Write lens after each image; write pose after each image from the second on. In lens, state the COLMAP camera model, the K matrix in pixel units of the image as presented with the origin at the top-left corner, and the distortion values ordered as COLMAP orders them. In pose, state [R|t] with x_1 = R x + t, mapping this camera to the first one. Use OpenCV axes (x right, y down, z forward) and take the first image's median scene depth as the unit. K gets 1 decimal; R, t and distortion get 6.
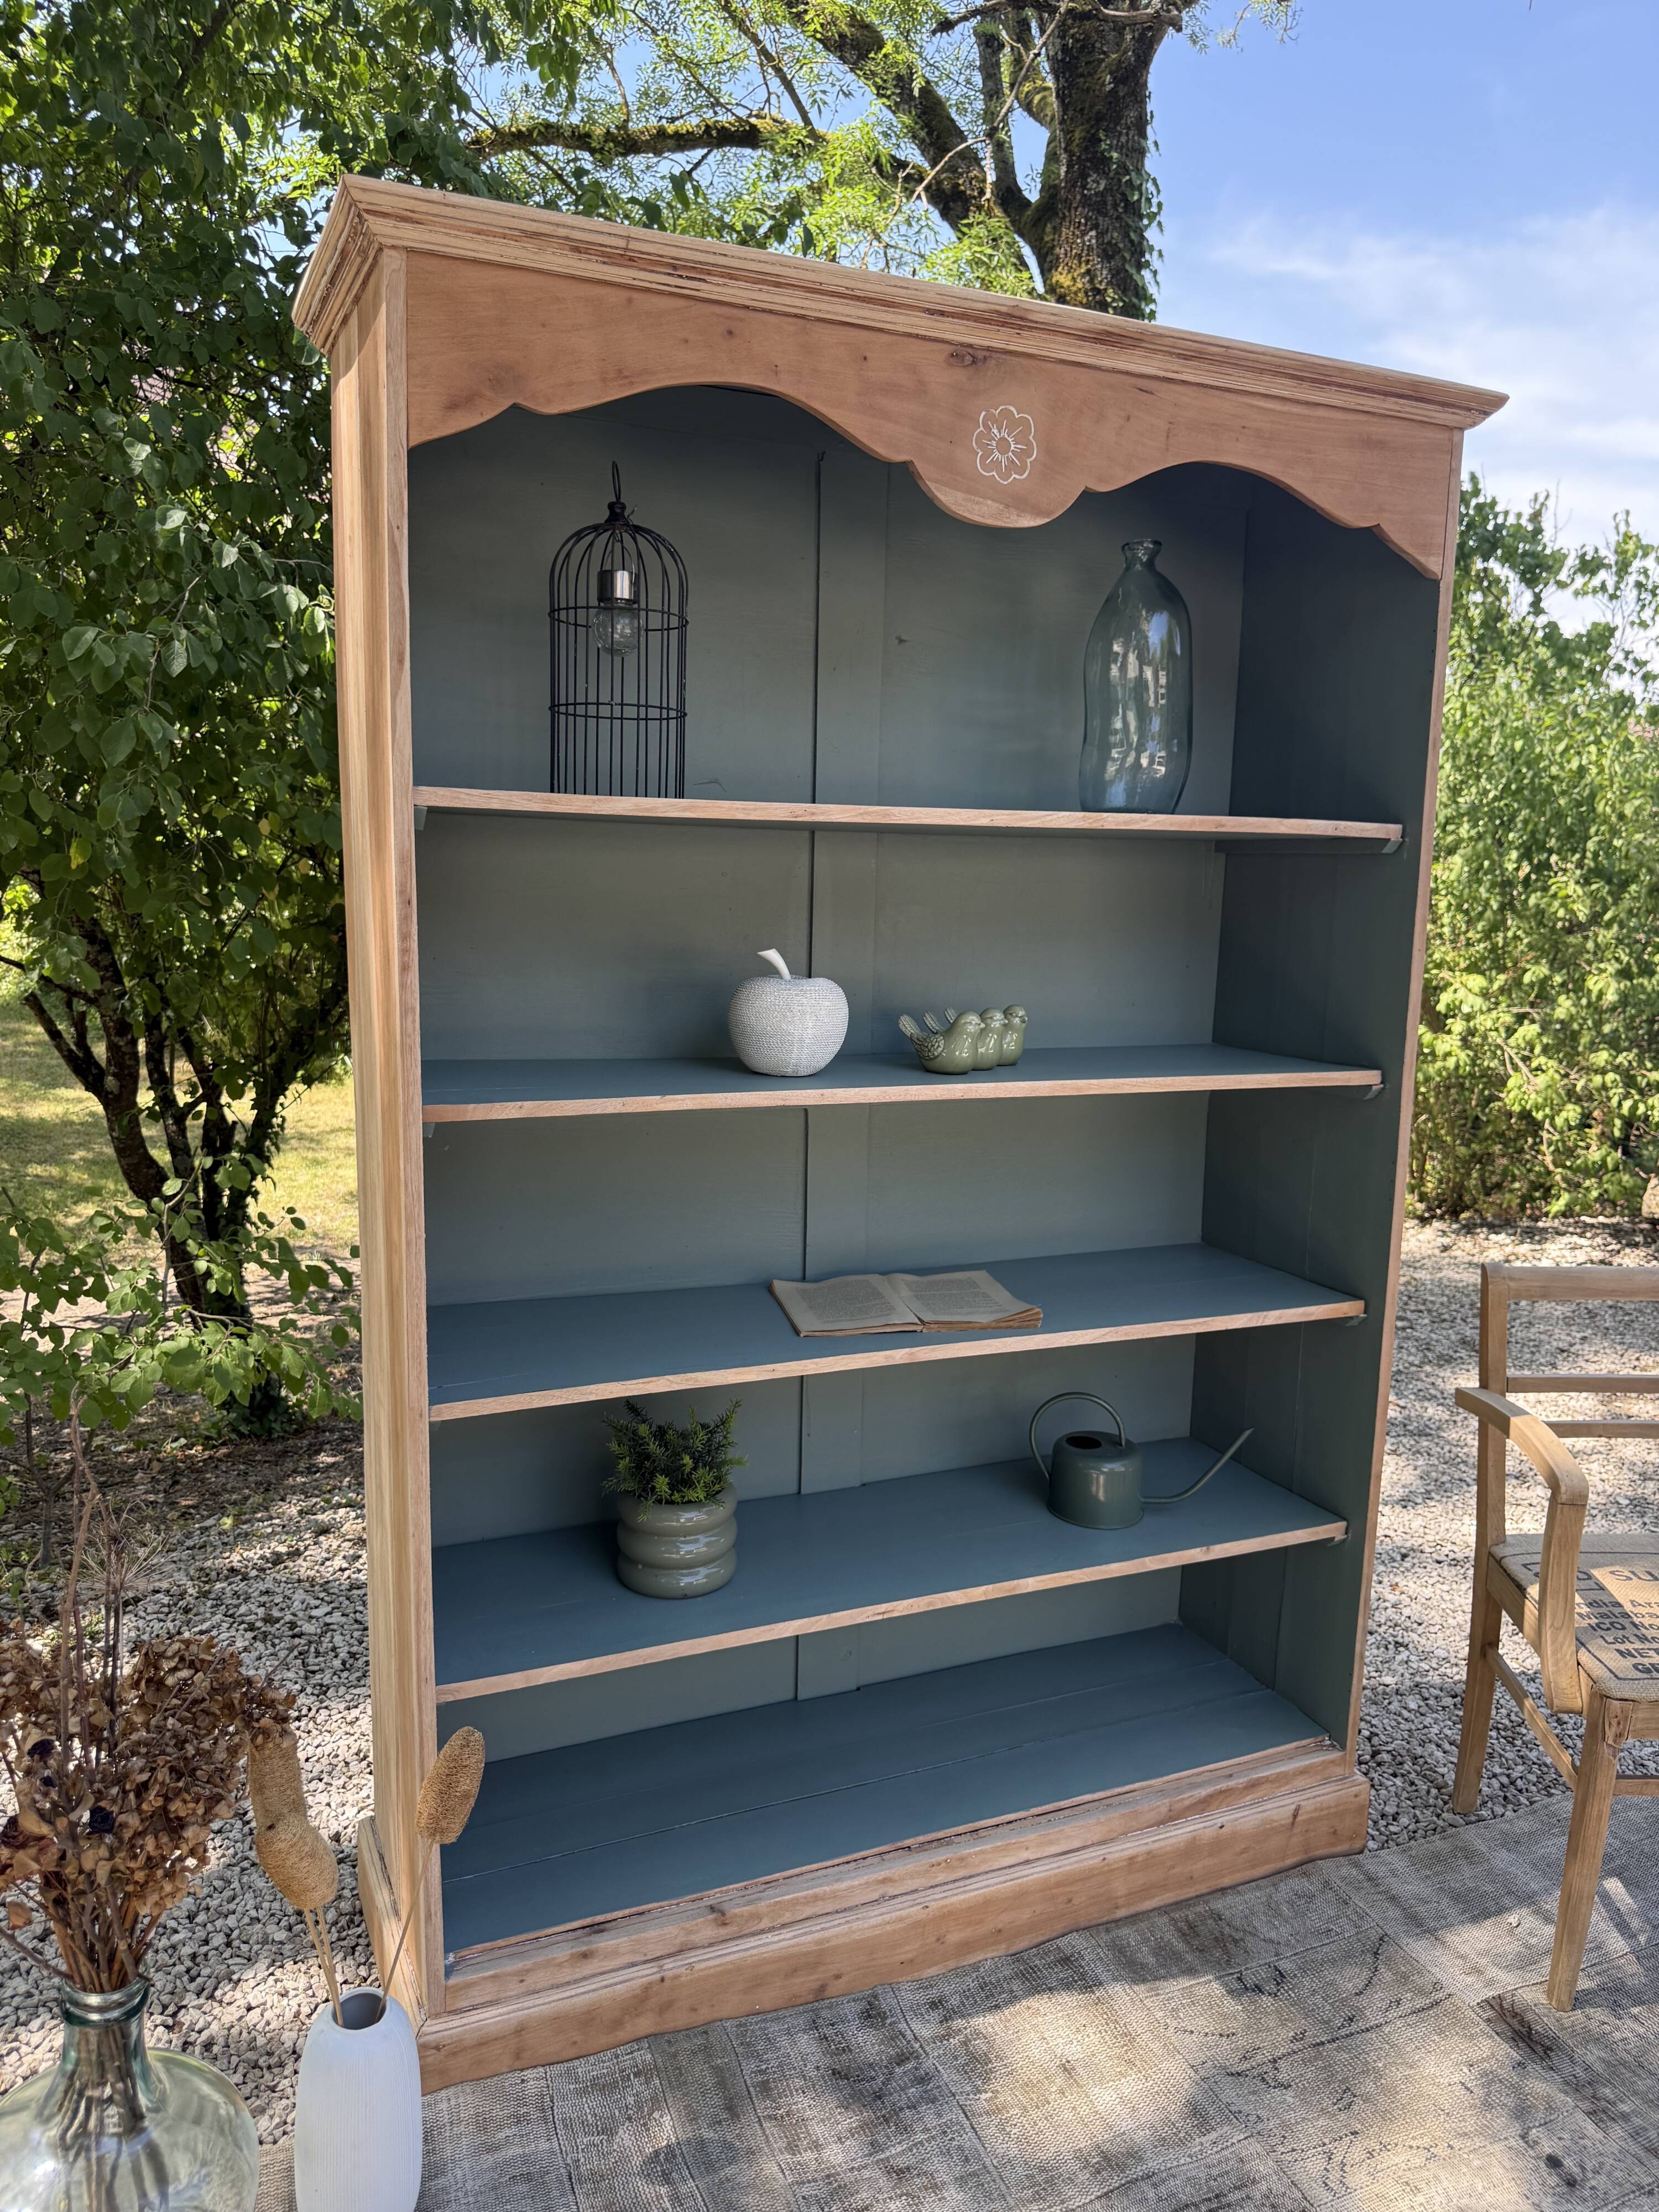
lens RADIAL K [[1586.4, 0, 828.7], [0, 1586.4, 1110.7], [0, 0, 1]] dist [0.014400, -0.022811]
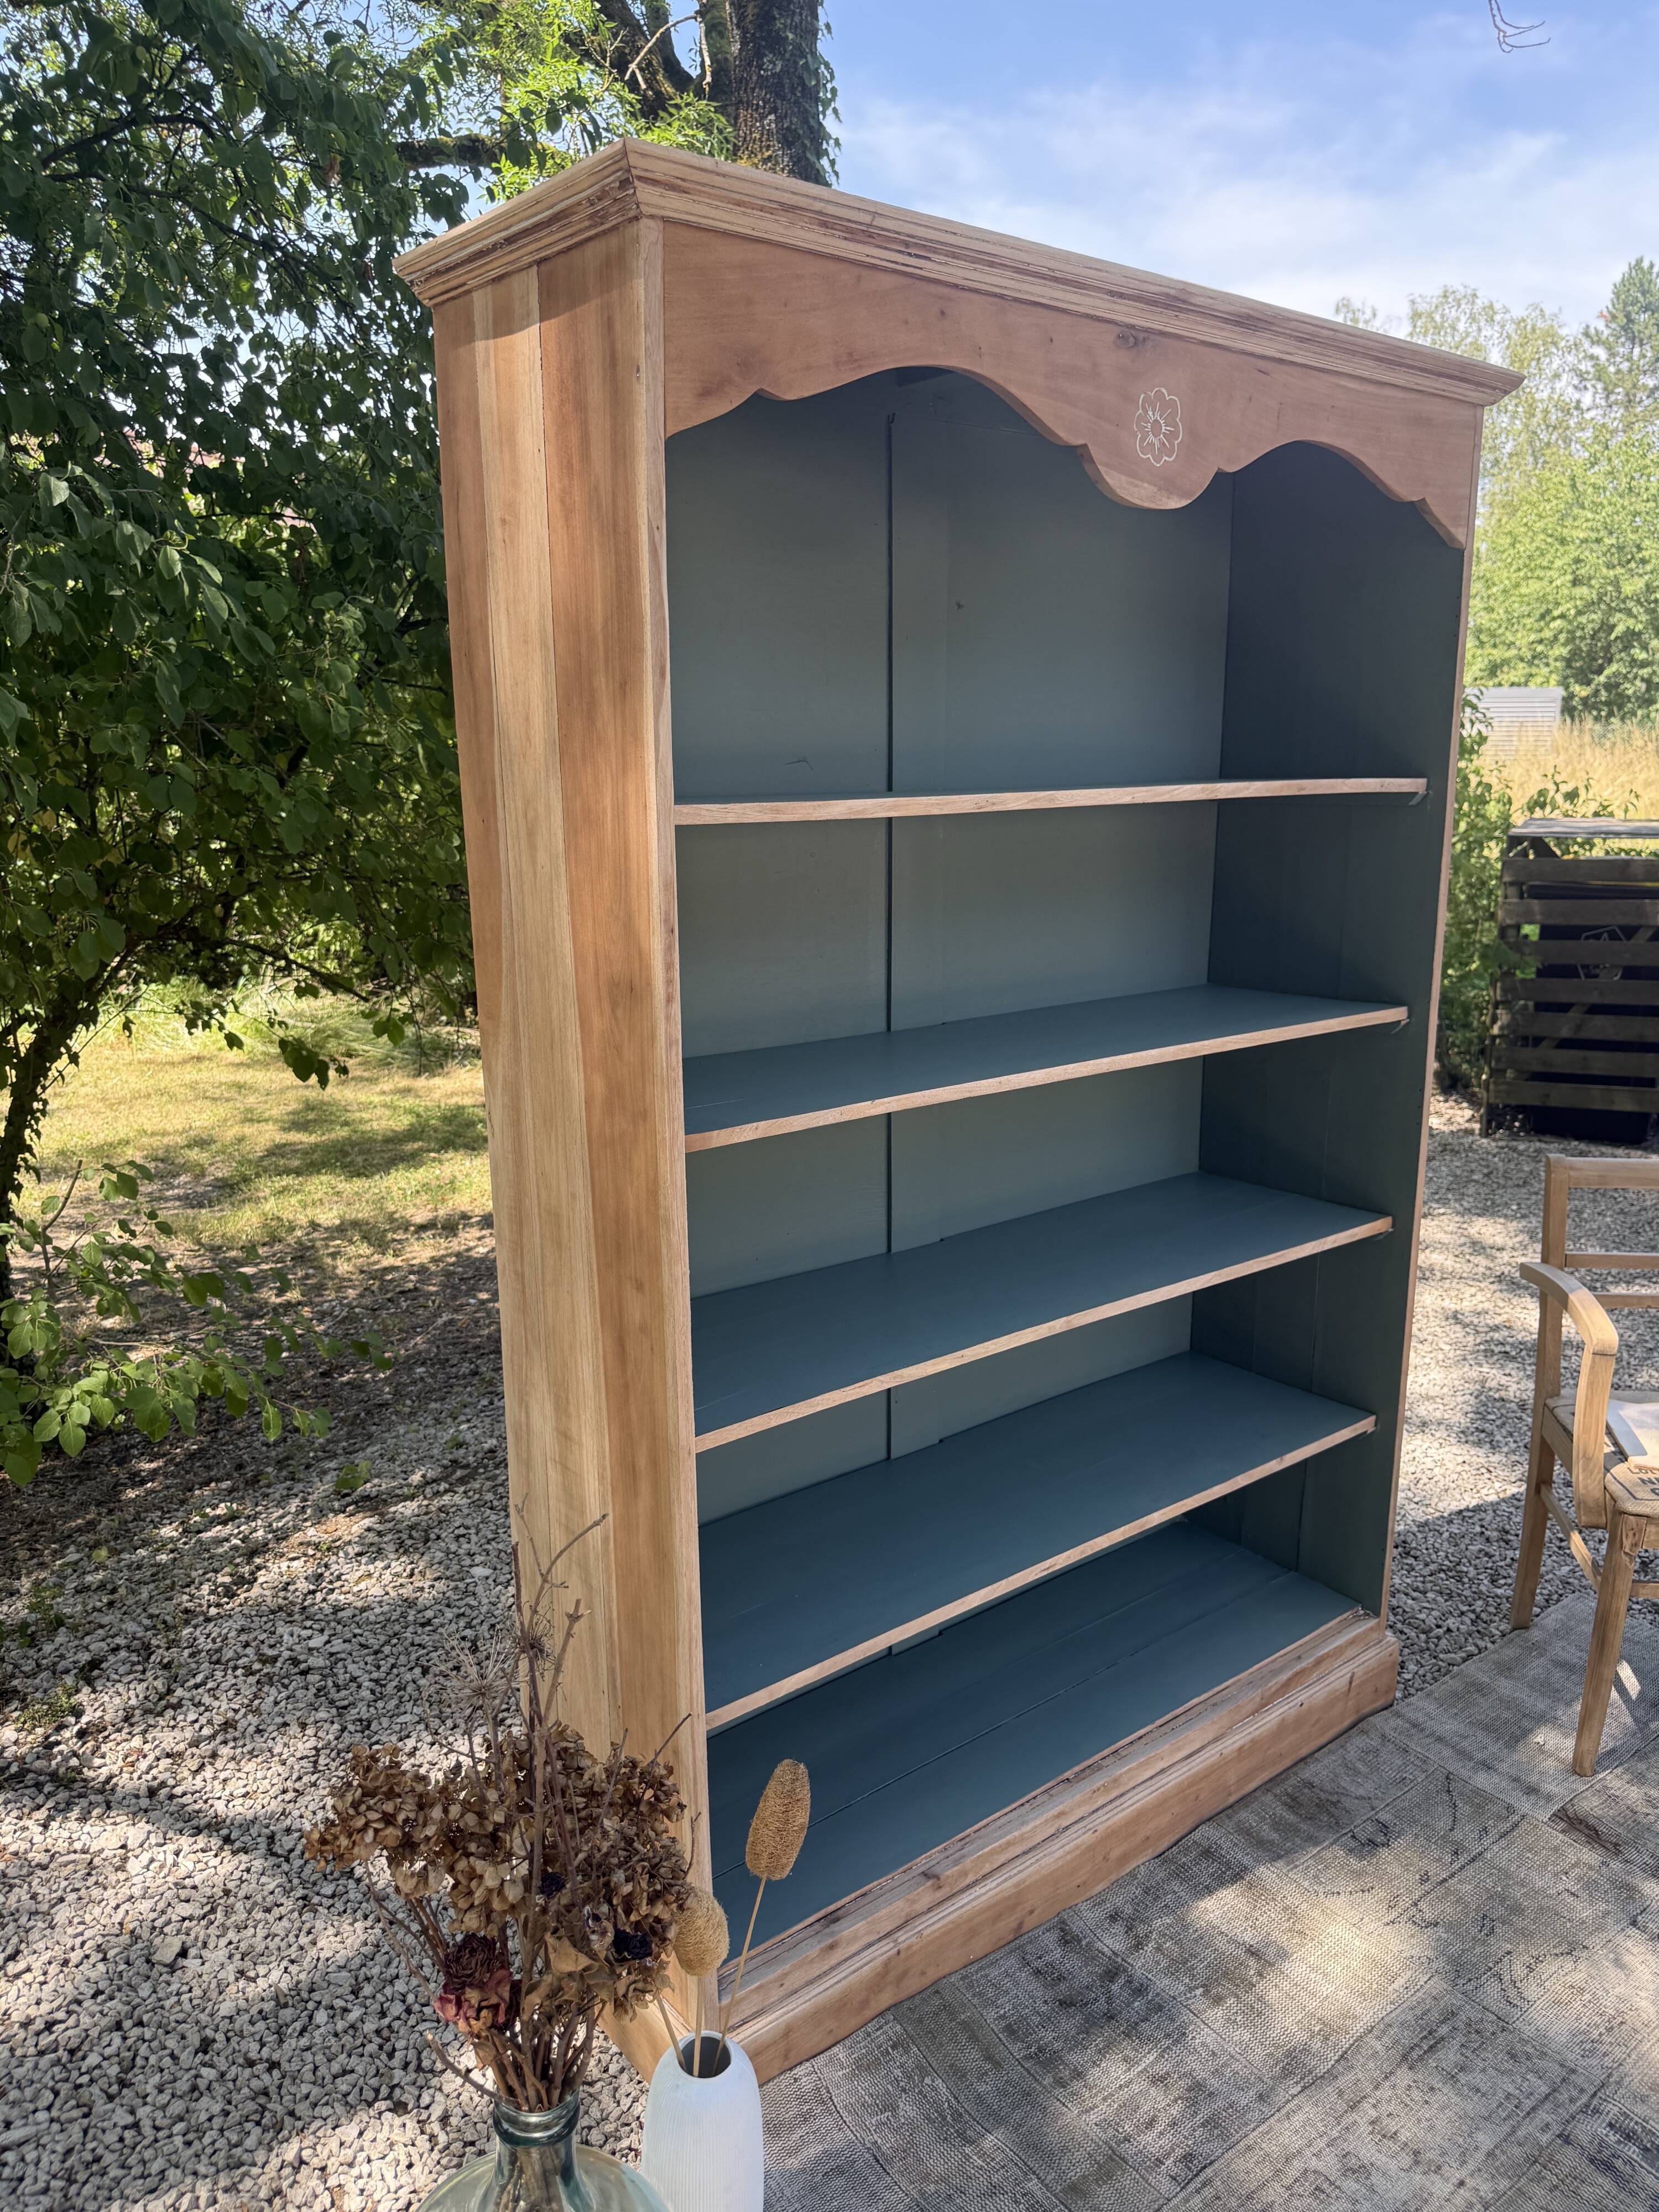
lens RADIAL K [[1586.4, 0, 830.7], [0, 1586.4, 1111.2], [0, 0, 1]] dist [0.014400, -0.022811]
pose [[0.966760, -0.087221, 0.240348, -0.323821], [0.070345, 0.994473, 0.077938, -0.071679], [-0.245818, -0.058440, 0.967553, 0.046451]]
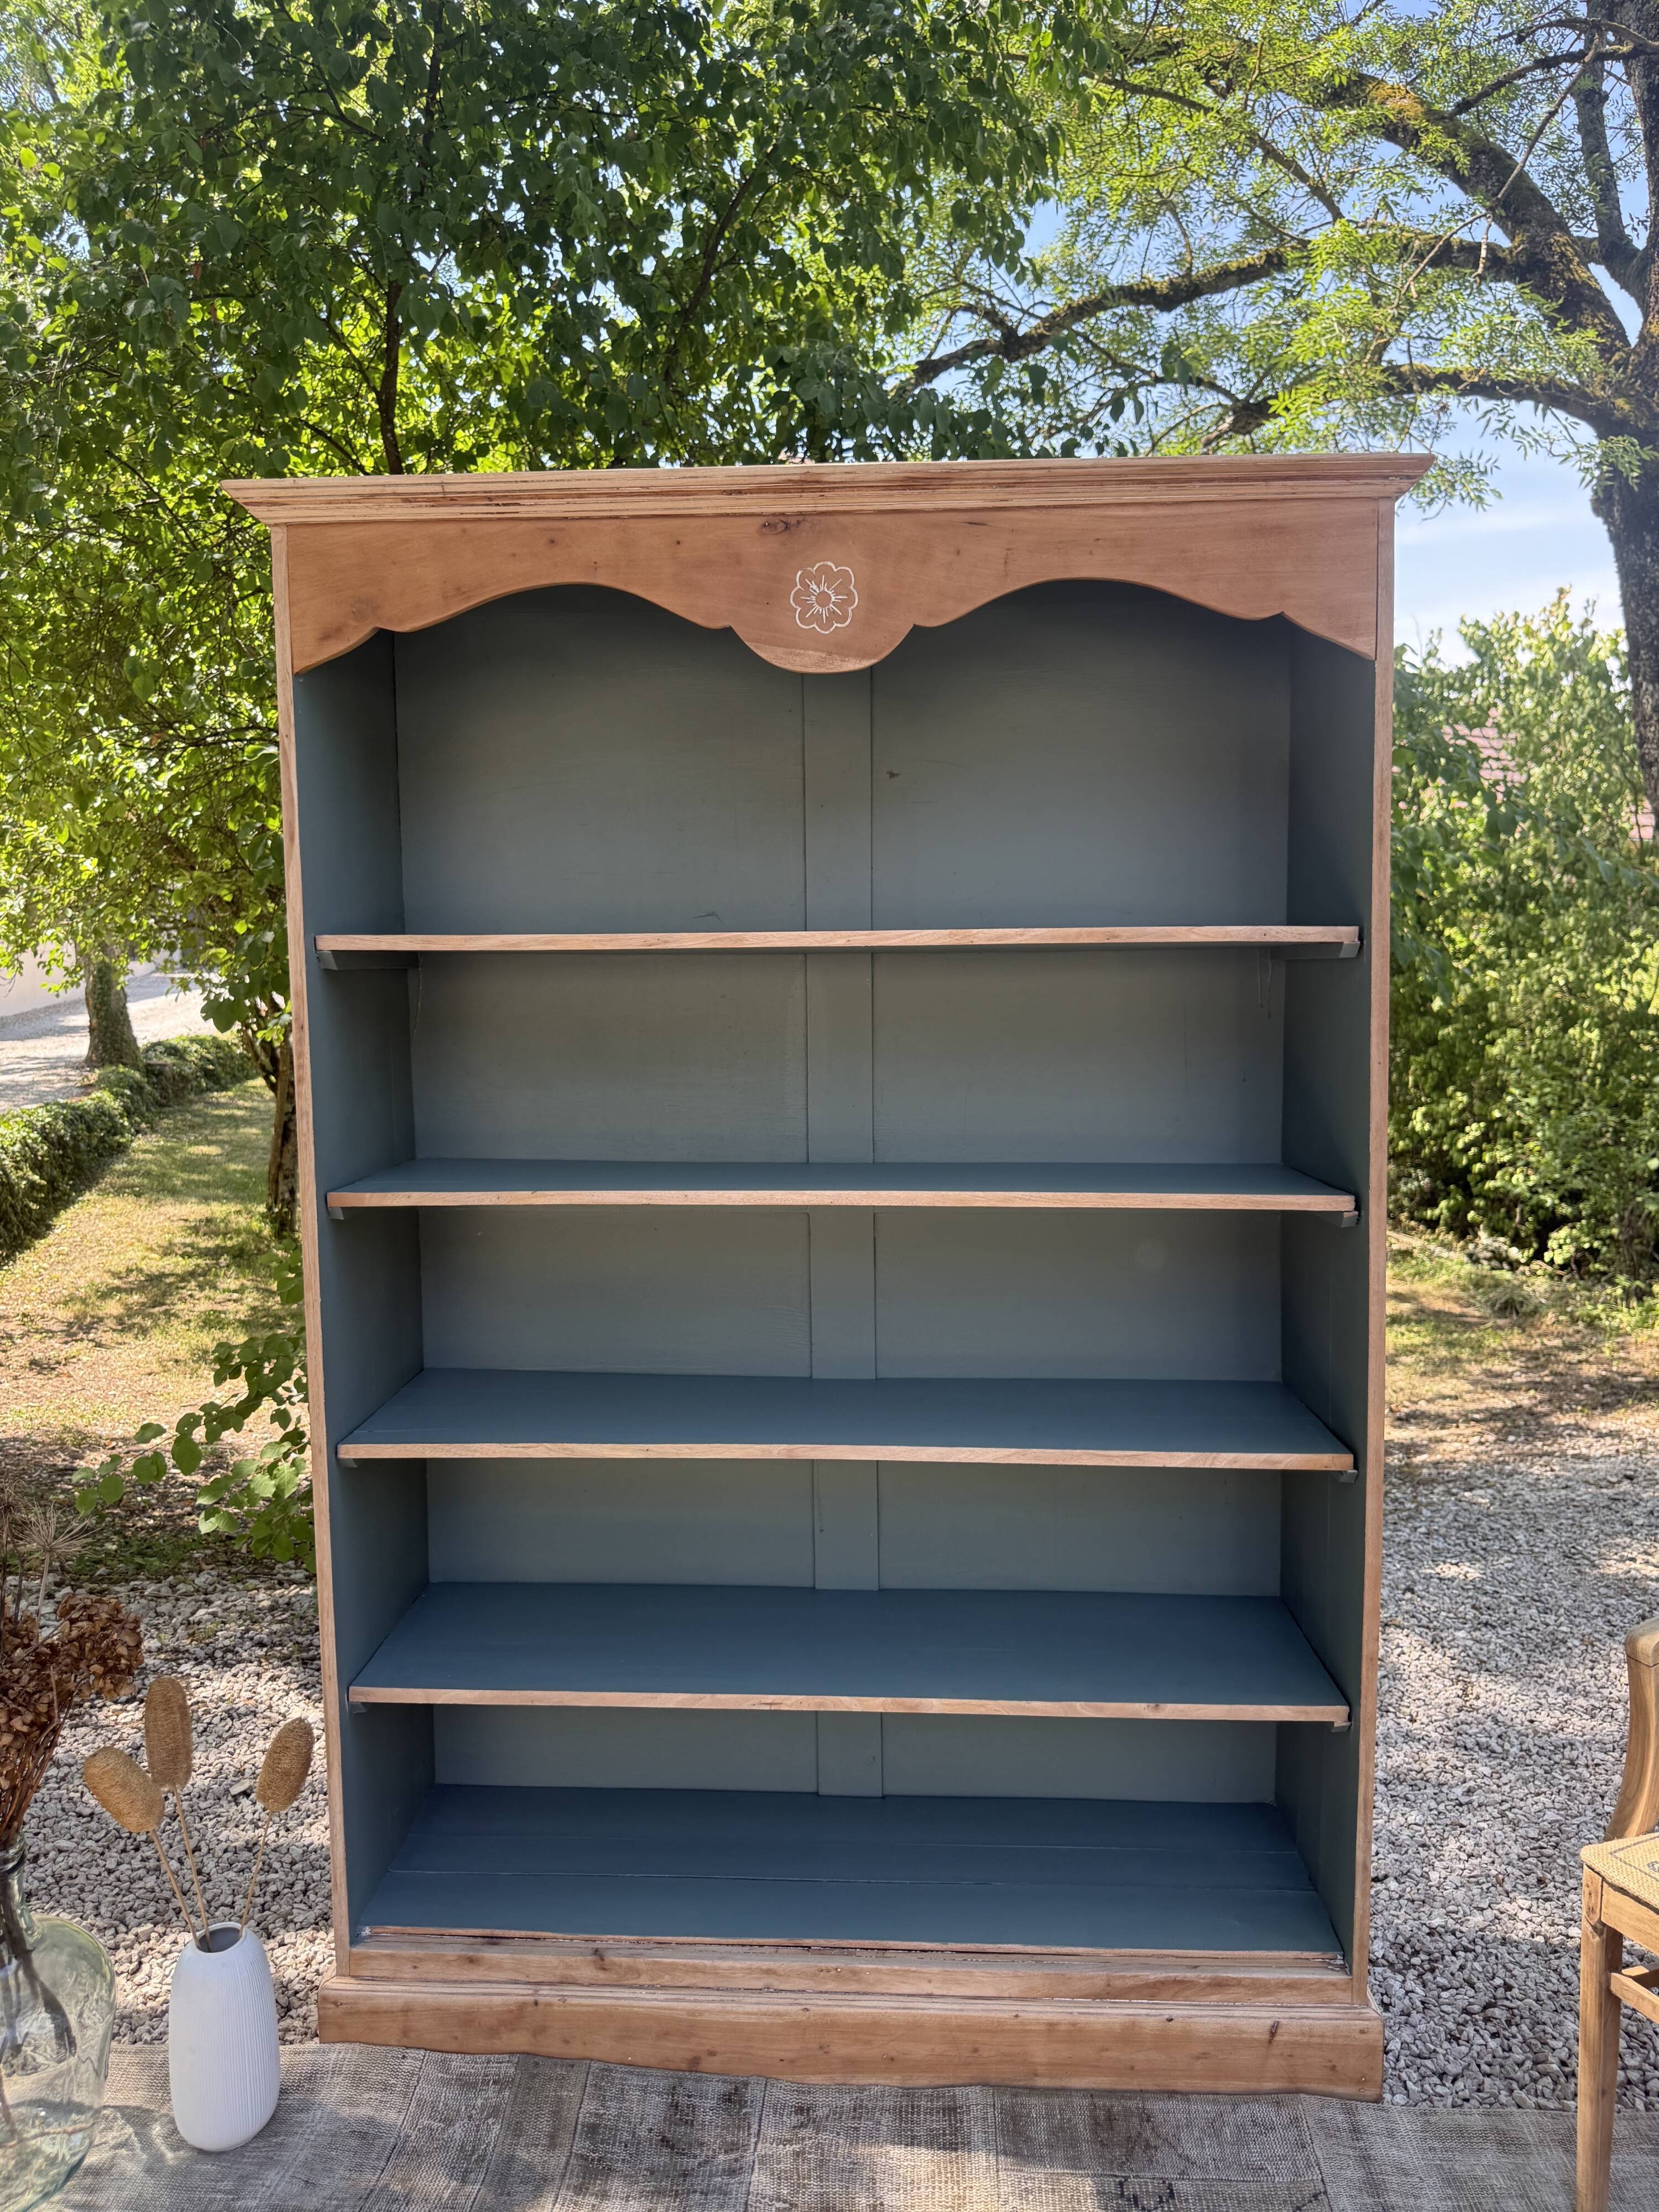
lens RADIAL K [[1586.4, 0, 824.8], [0, 1586.4, 1108.8], [0, 0, 1]] dist [0.014400, -0.022811]
pose [[0.892406, 0.007778, -0.451167, 0.524860], [-0.041972, 0.996947, -0.065834, -0.002807], [0.449278, 0.077688, 0.890008, 0.063780]]
